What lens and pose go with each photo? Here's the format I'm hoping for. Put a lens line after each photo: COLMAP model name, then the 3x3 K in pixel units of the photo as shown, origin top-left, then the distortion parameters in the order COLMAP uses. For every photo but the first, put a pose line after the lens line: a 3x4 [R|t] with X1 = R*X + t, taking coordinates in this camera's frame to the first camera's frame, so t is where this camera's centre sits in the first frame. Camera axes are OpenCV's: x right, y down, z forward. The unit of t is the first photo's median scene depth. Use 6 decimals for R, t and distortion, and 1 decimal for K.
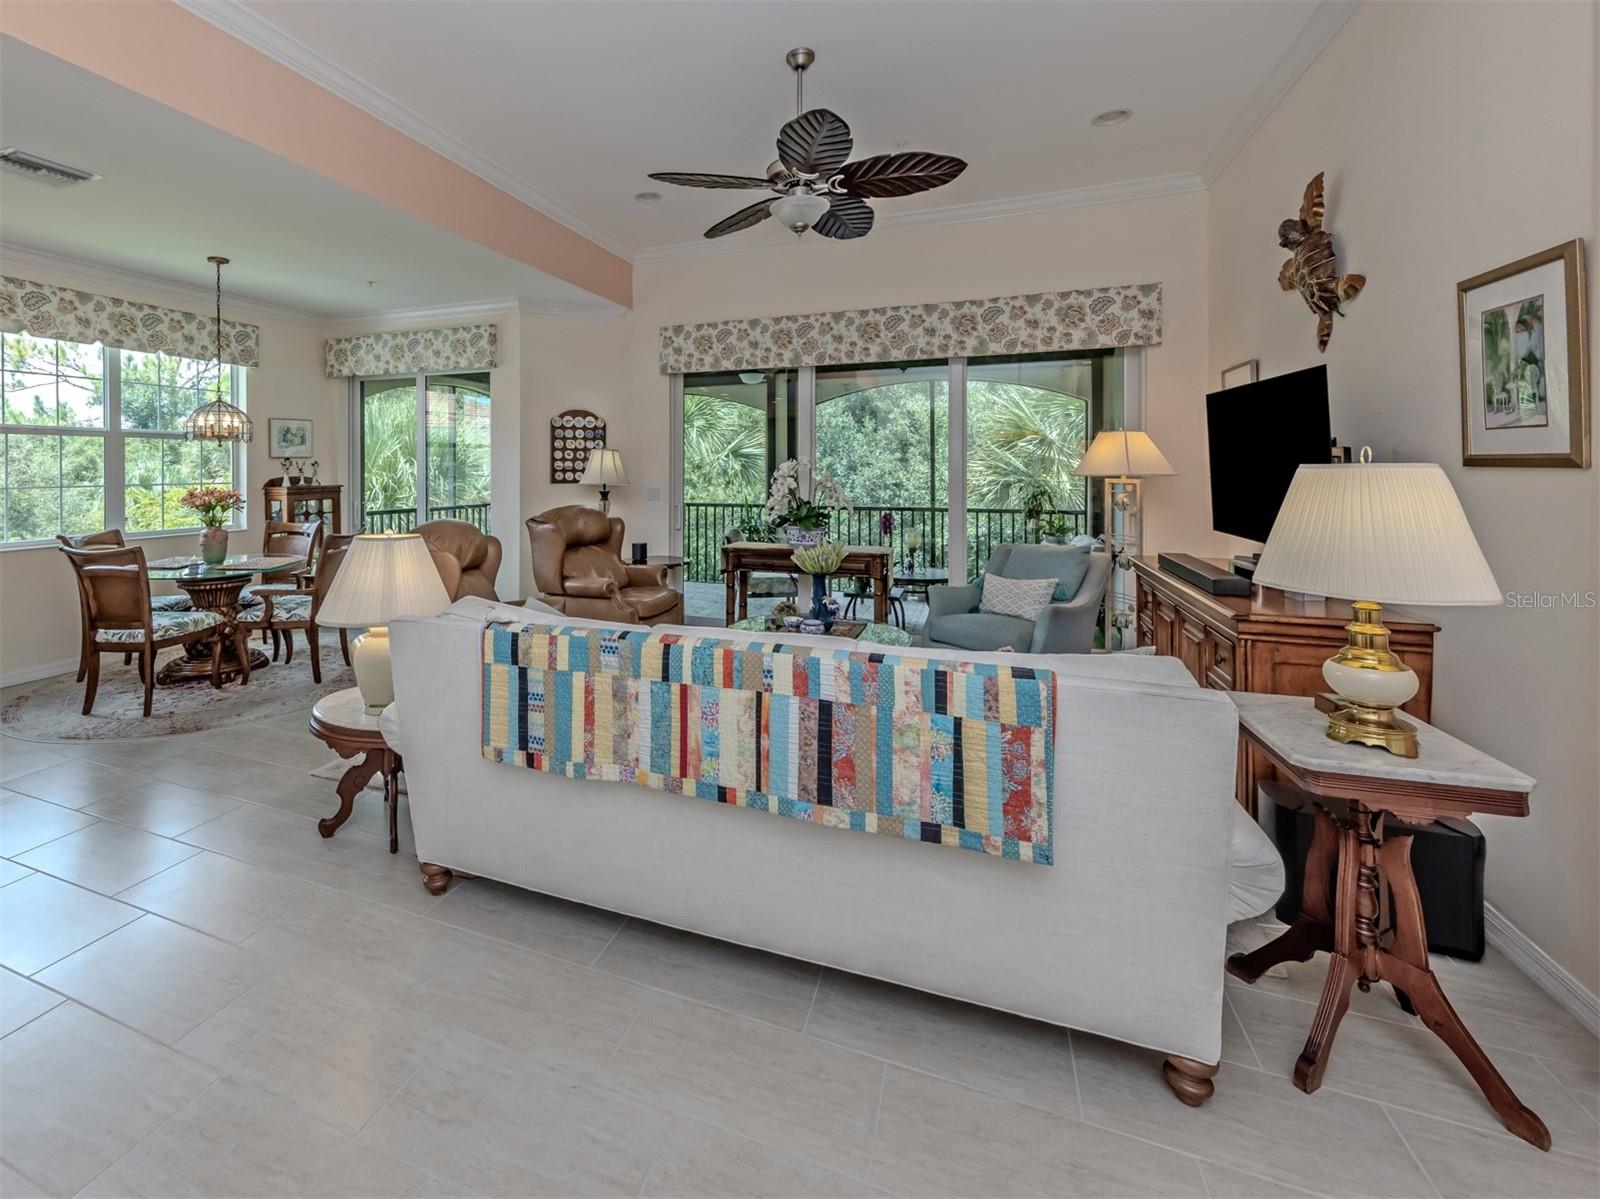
lens RADIAL K [[691.8, 0, 686.7], [0, 691.8, 465.3], [0, 0, 1]] dist [0.008274, -0.001396]
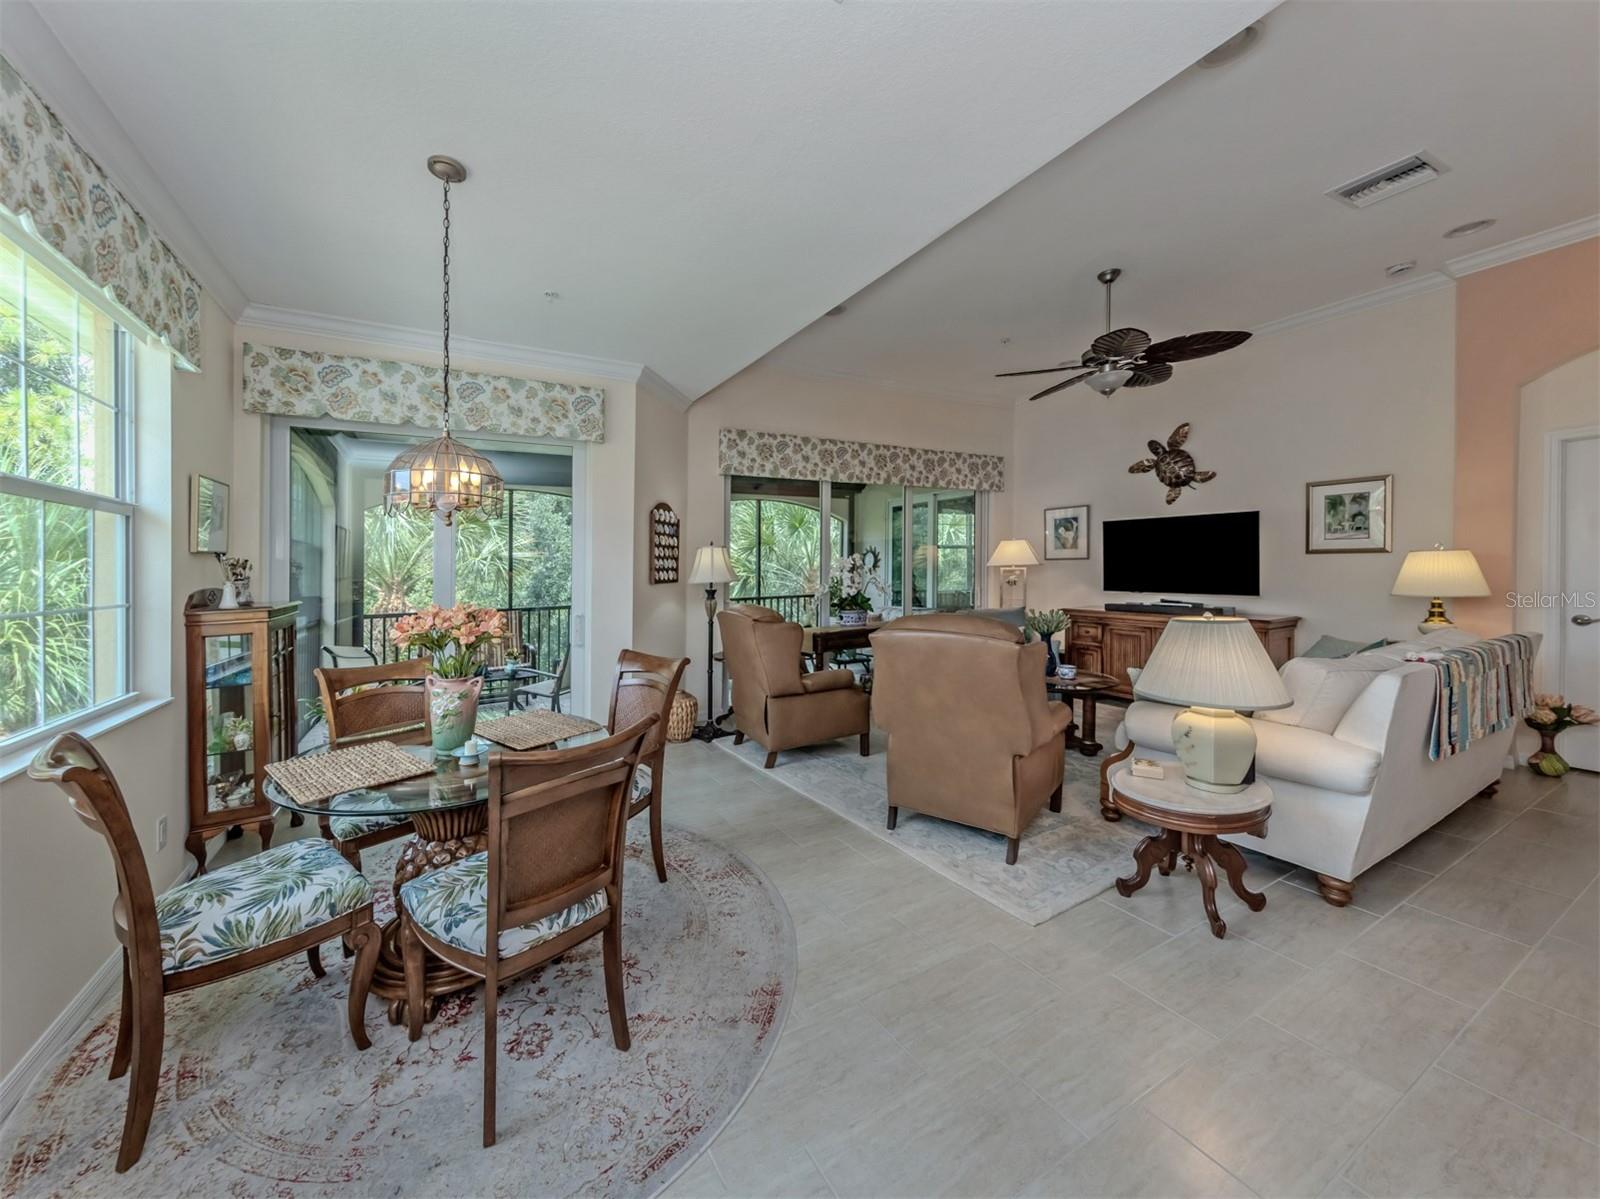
lens RADIAL K [[579.4, 0, 737.1], [0, 579.4, 572.3], [0, 0, 1]] dist [0.005732, 0.000142]
pose [[0.653369, -0.014760, 0.756895, -0.876886], [0.014227, 0.999873, 0.007216, 0.009912], [-0.756906, 0.006054, 0.653496, 0.550989]]
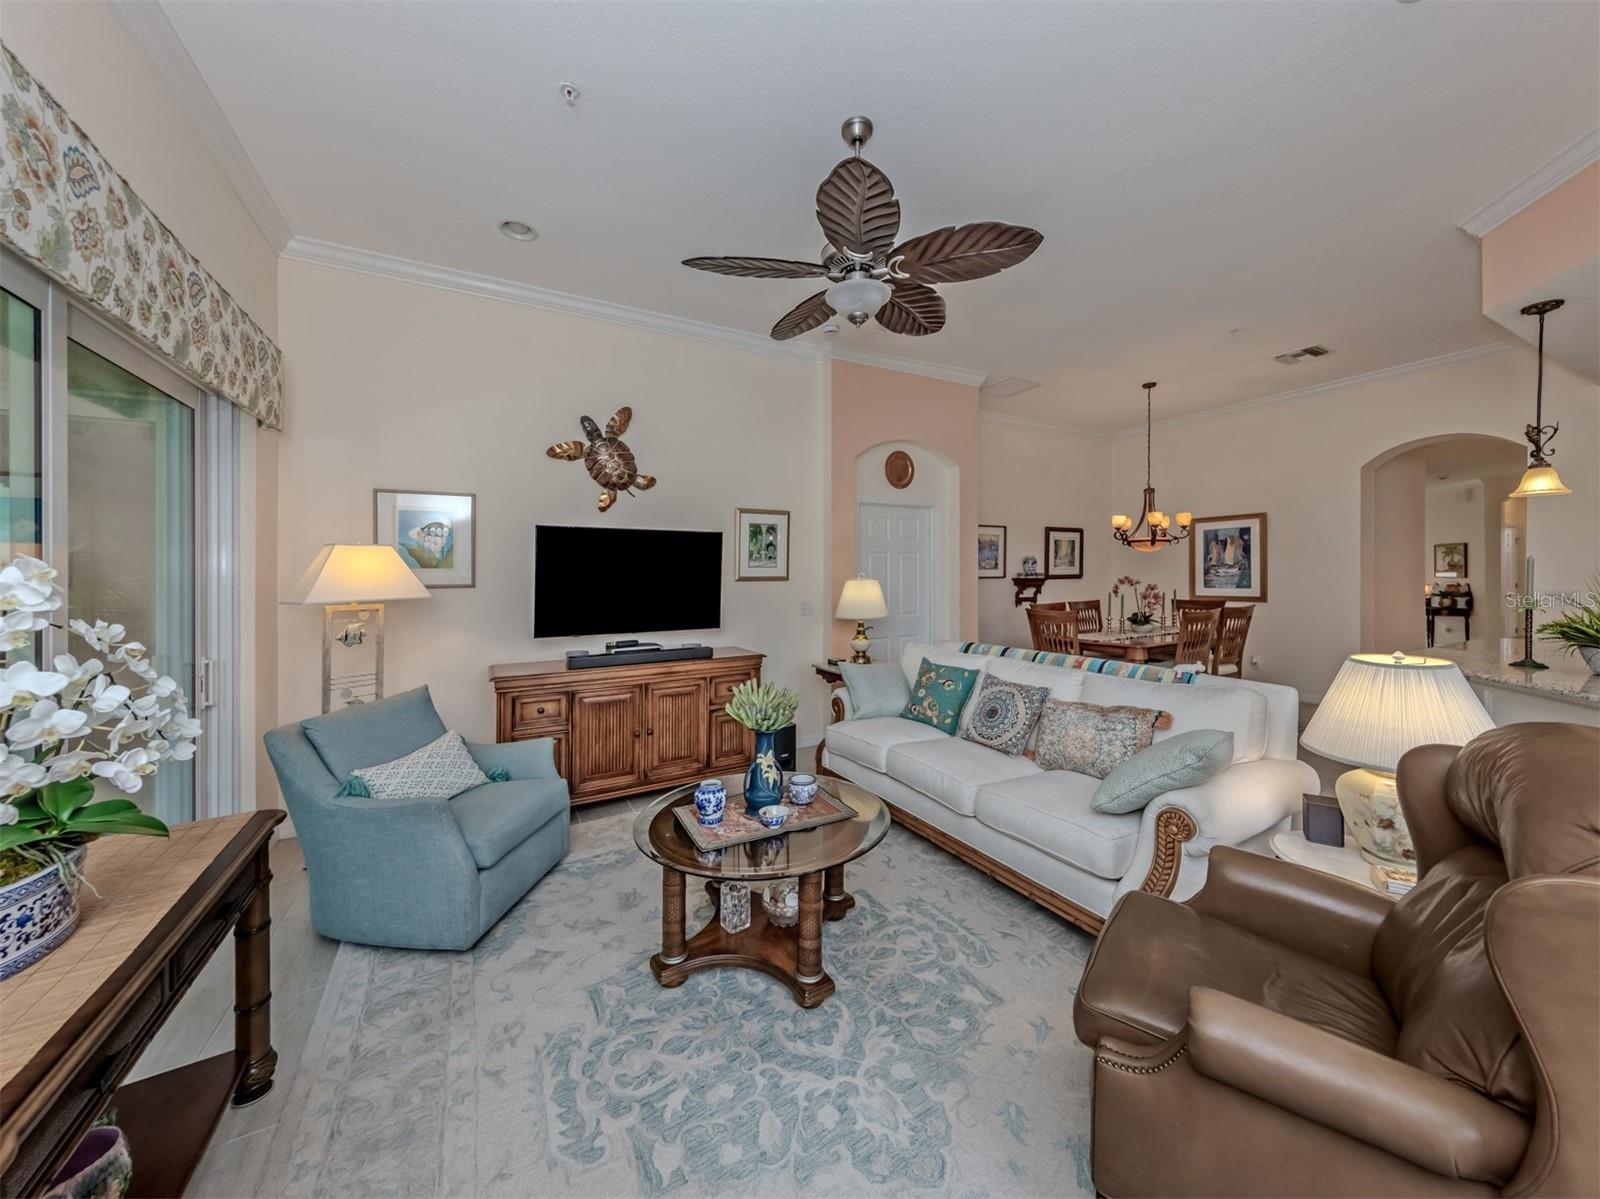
lens RADIAL K [[579.4, 0, 801.2], [0, 579.4, 569.6], [0, 0, 1]] dist [0.005732, 0.000142]
pose [[-0.779058, 0.020602, 0.626613, -0.172654], [0.014636, 0.999785, -0.014675, -0.003859], [-0.626781, -0.002262, -0.779192, 1.148822]]
